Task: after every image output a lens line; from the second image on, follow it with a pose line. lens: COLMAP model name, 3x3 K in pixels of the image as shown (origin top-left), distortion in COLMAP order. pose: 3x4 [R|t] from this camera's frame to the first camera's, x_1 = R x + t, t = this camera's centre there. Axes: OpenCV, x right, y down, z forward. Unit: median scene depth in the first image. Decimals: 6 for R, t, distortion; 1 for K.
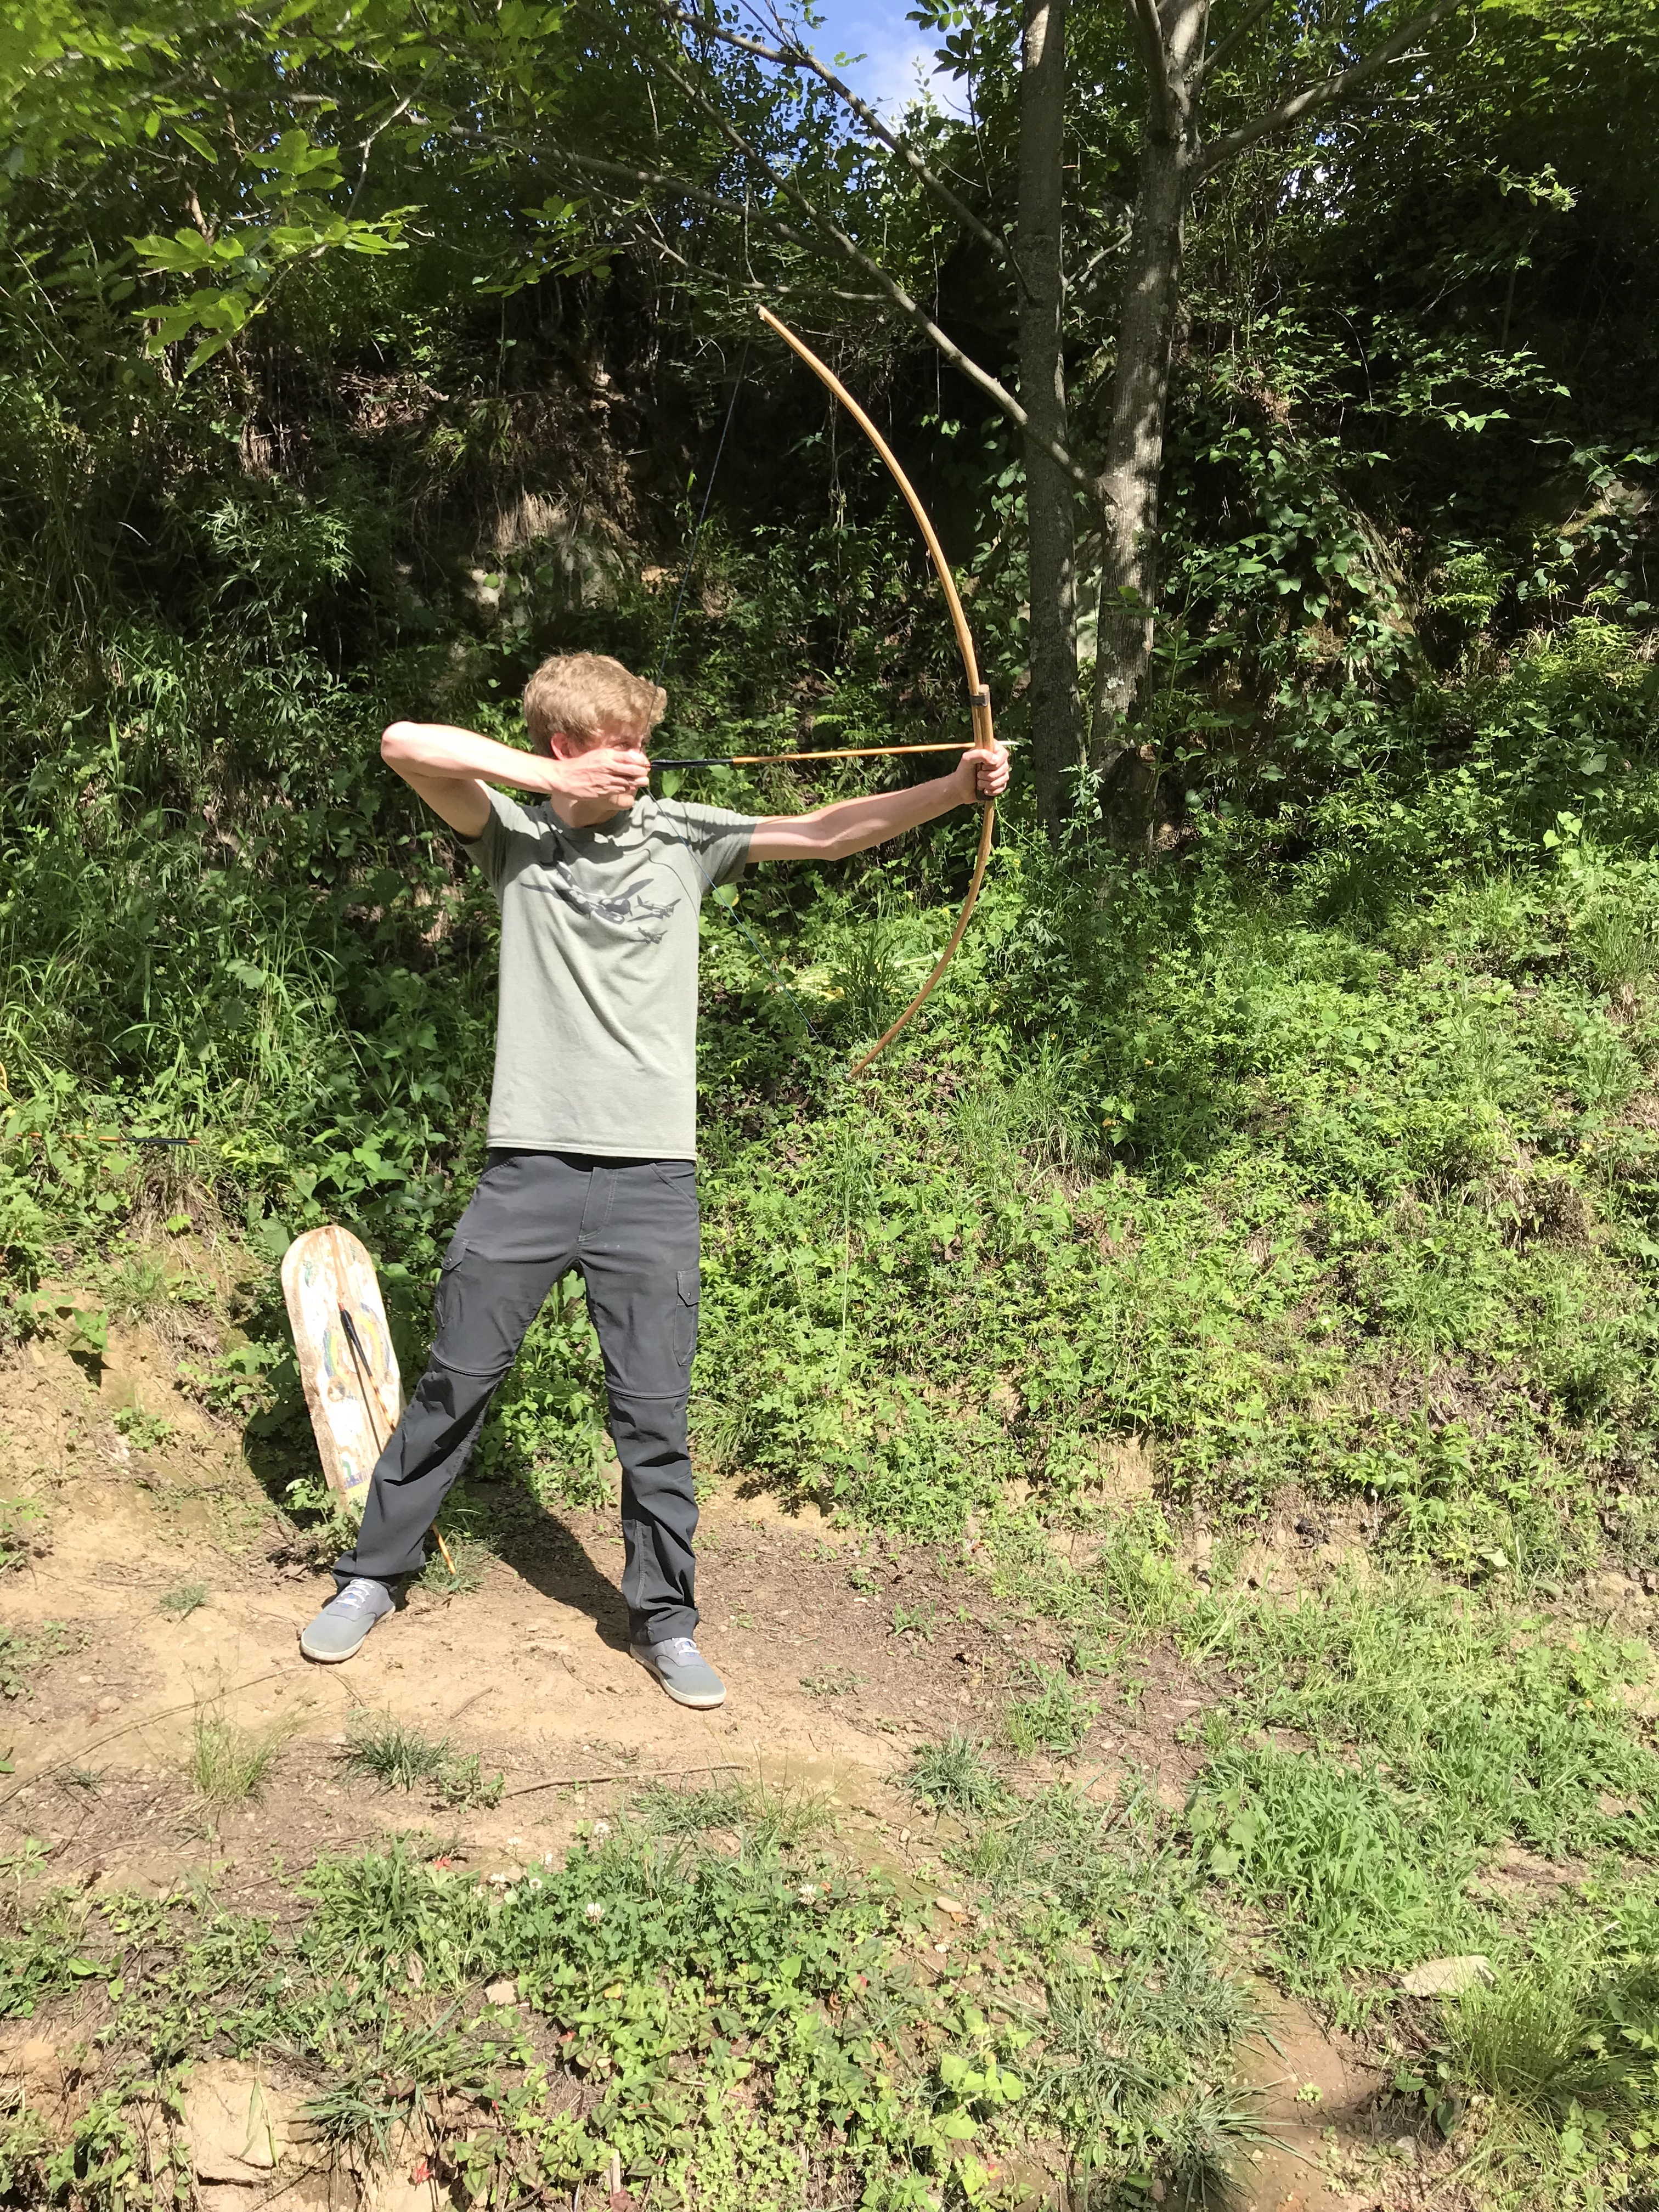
lens RADIAL K [[1760.9, 0, 840.0], [0, 1760.9, 1112.4], [0, 0, 1]] dist [0.005173, 0.003498]
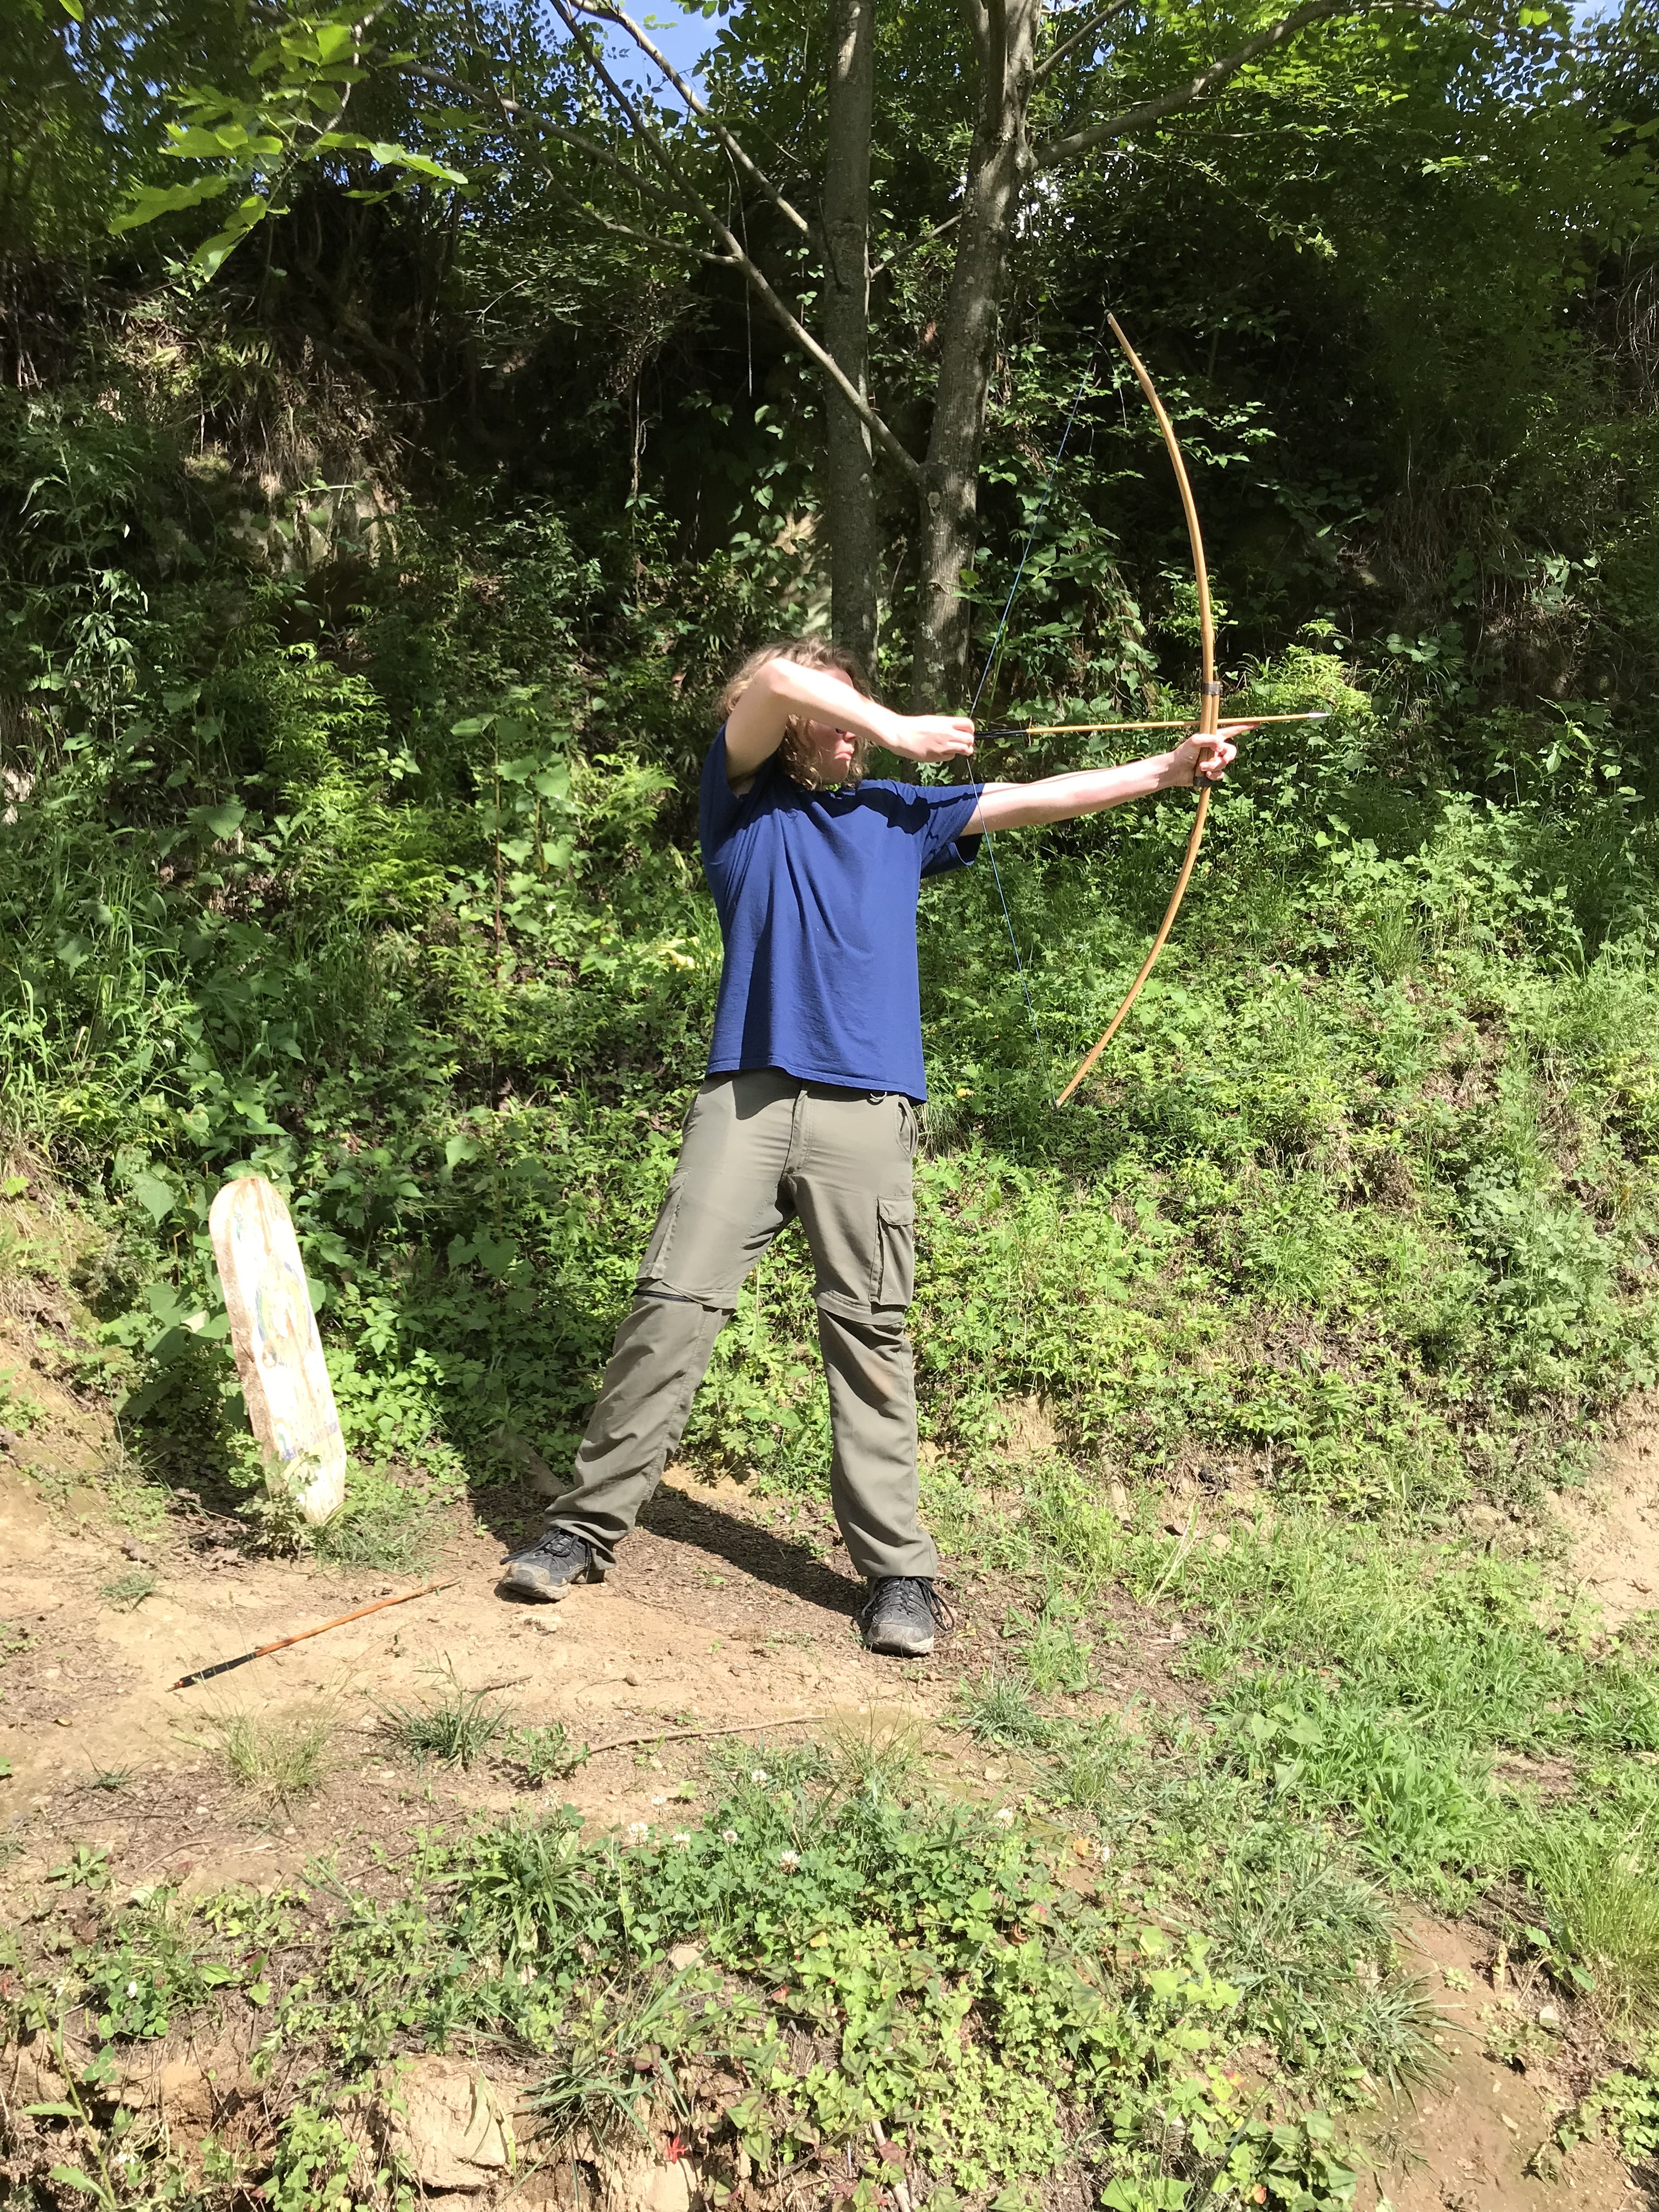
lens RADIAL K [[1760.9, 0, 840.0], [0, 1760.9, 1112.4], [0, 0, 1]] dist [0.005173, 0.003498]
pose [[0.973507, 0.006588, 0.228564, -0.173702], [-0.003089, 0.999873, -0.015664, 0.038639], [-0.228638, 0.014543, 0.973403, 0.042757]]
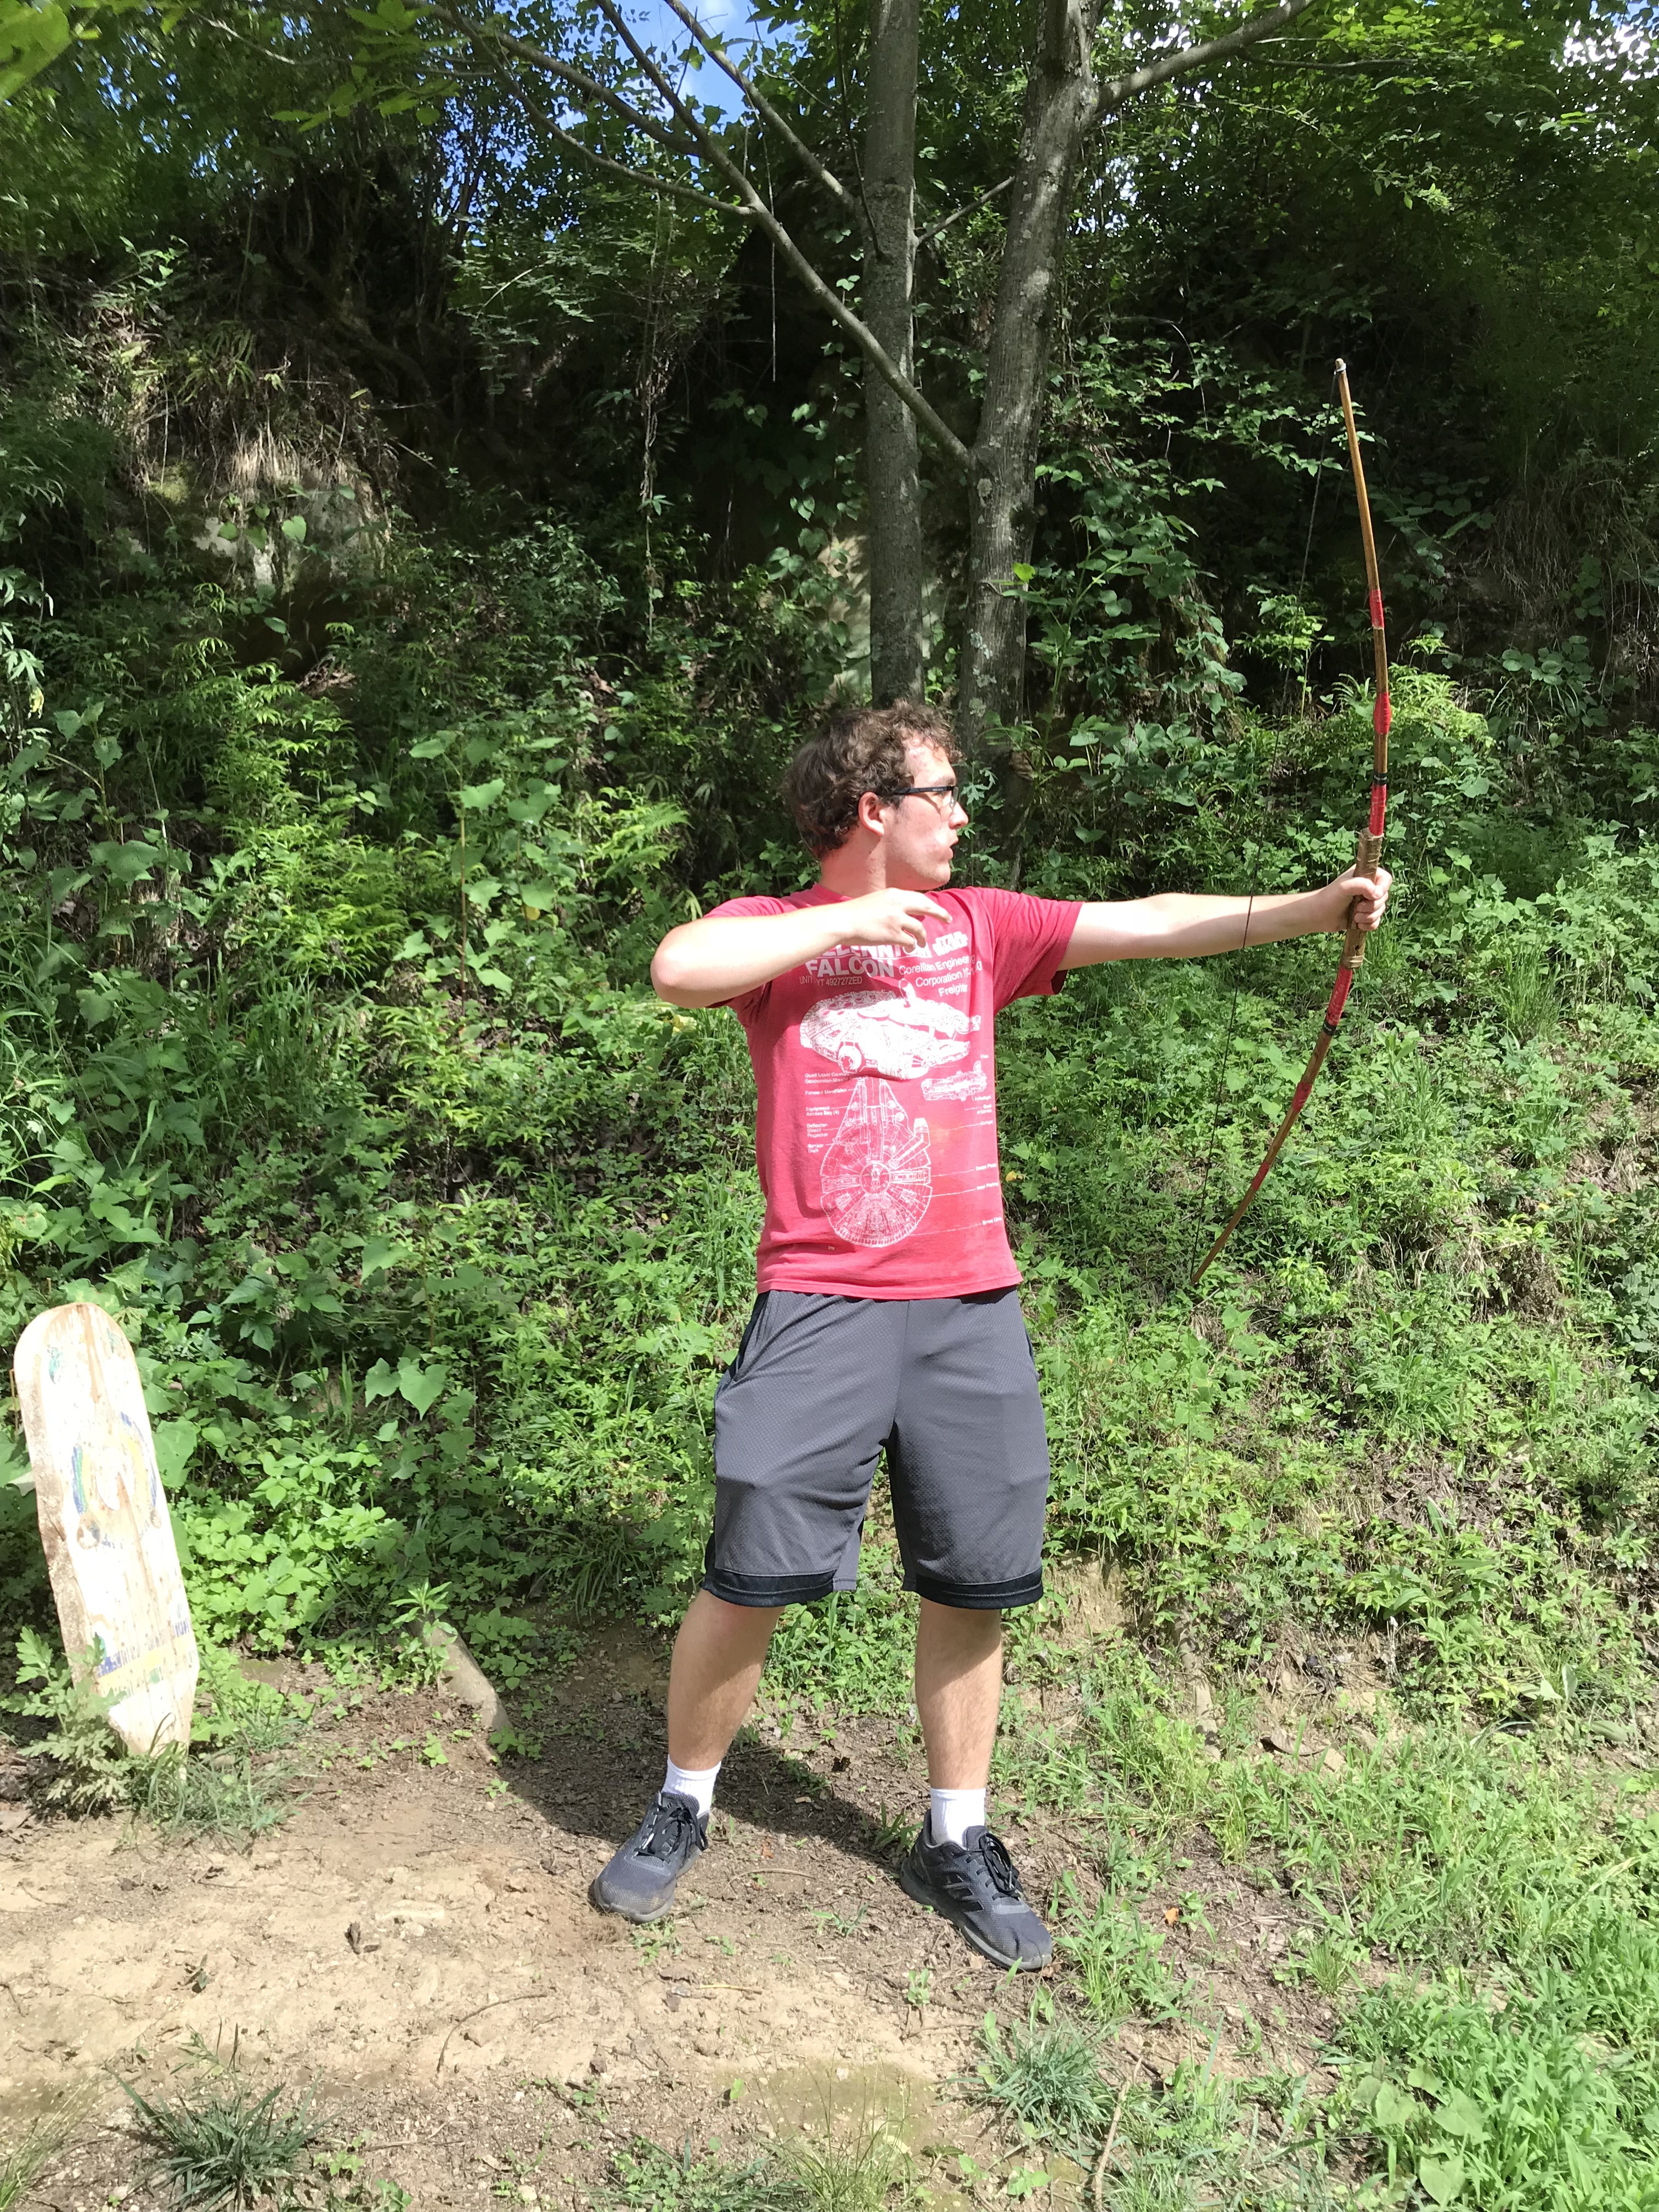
lens RADIAL K [[1734.1, 0, 825.8], [0, 1734.1, 1181.1], [0, 0, 1]] dist [-0.047784, 0.081647]
pose [[0.984508, 0.004612, 0.175280, -0.096043], [-0.003385, 0.999968, -0.007297, 0.015850], [-0.175308, 0.006591, 0.984492, 0.240138]]
